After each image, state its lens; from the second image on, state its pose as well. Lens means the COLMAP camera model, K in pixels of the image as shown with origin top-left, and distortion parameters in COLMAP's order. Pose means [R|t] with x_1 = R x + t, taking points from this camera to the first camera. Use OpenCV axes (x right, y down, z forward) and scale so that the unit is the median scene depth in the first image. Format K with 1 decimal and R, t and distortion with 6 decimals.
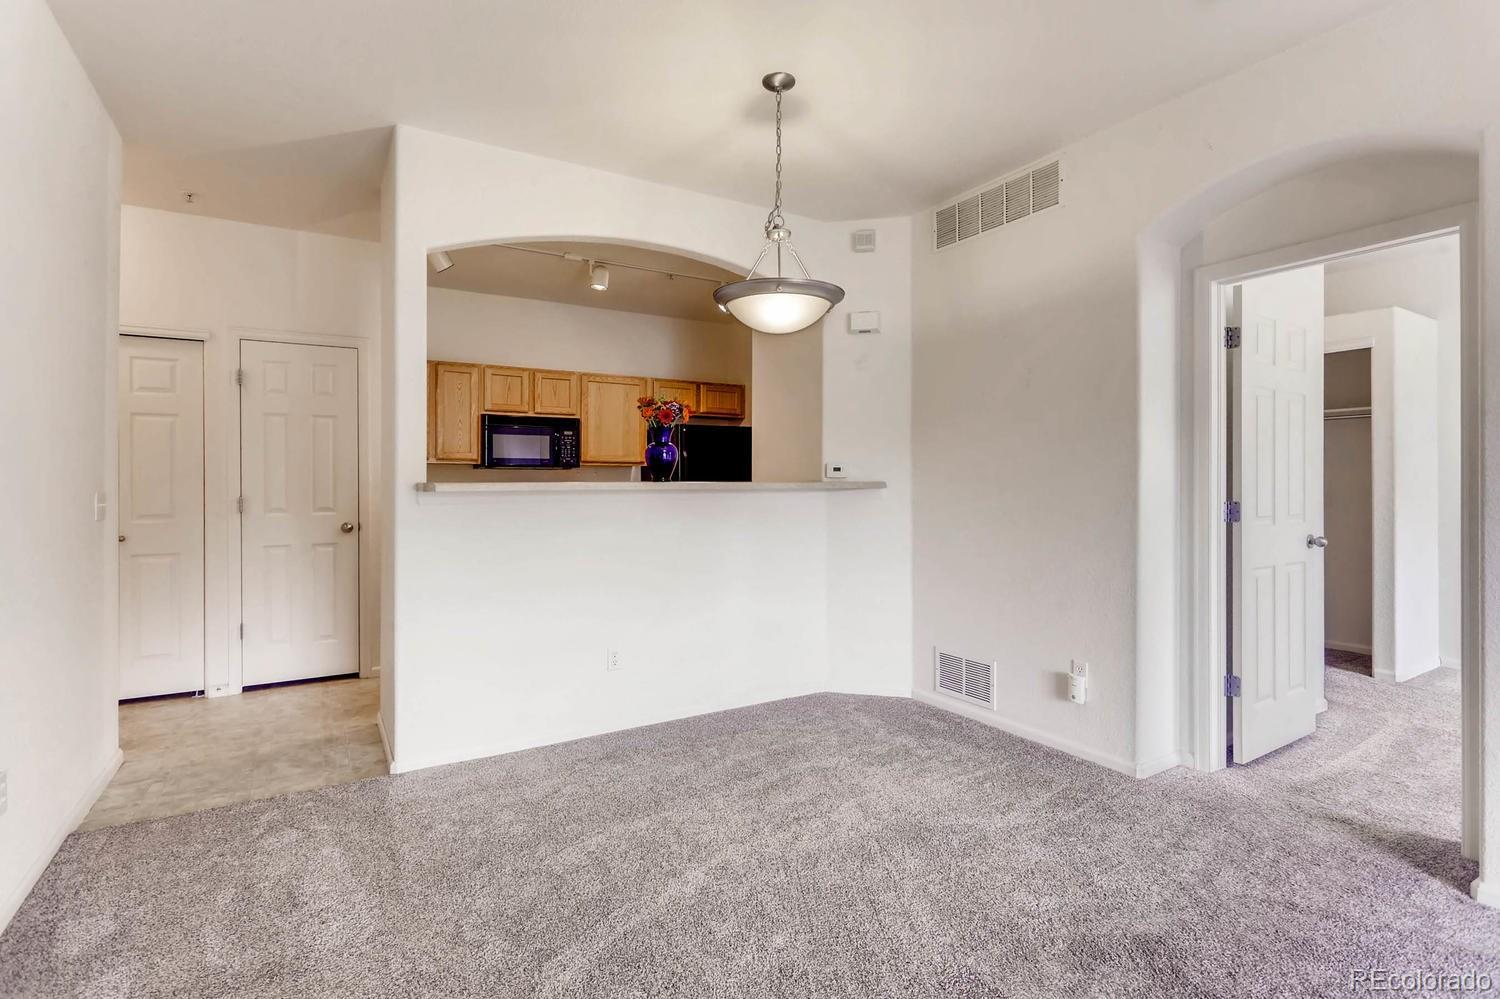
lens RADIAL K [[737.2, 0, 751.6], [0, 737.2, 478.7], [0, 0, 1]] dist [-0.005167, 0.002963]
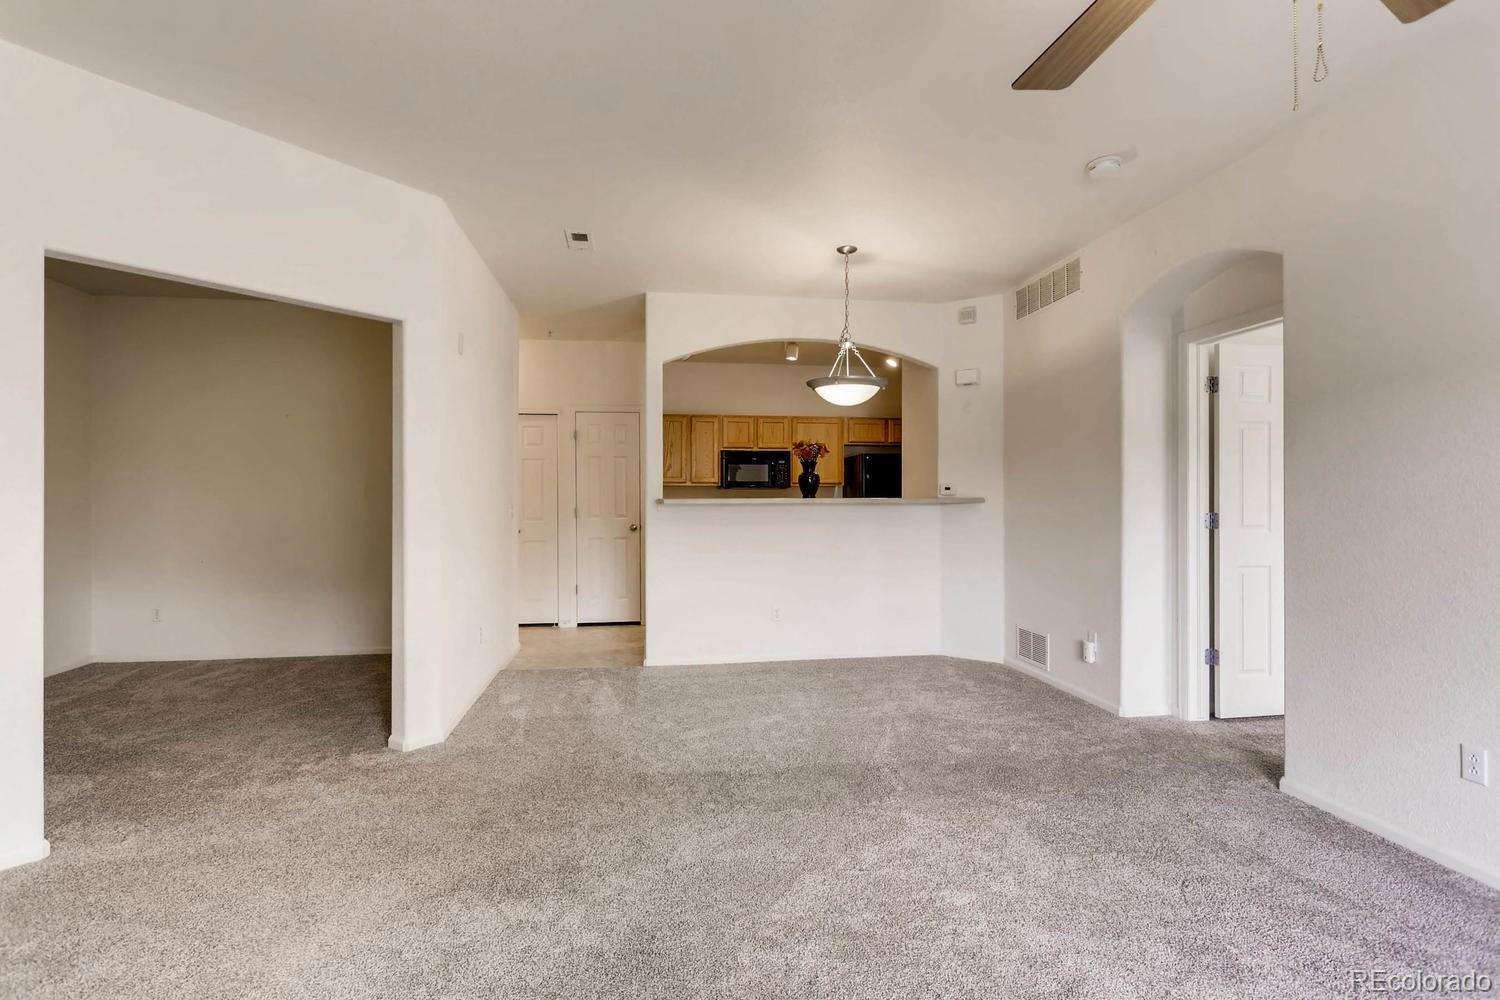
lens RADIAL K [[737.2, 0, 739.9], [0, 737.2, 492.9], [0, 0, 1]] dist [-0.005167, 0.002963]
pose [[0.917892, -0.004134, -0.396809, 0.345883], [0.002942, 0.999989, -0.003613, -0.001658], [0.396820, 0.002149, 0.917894, -0.429259]]
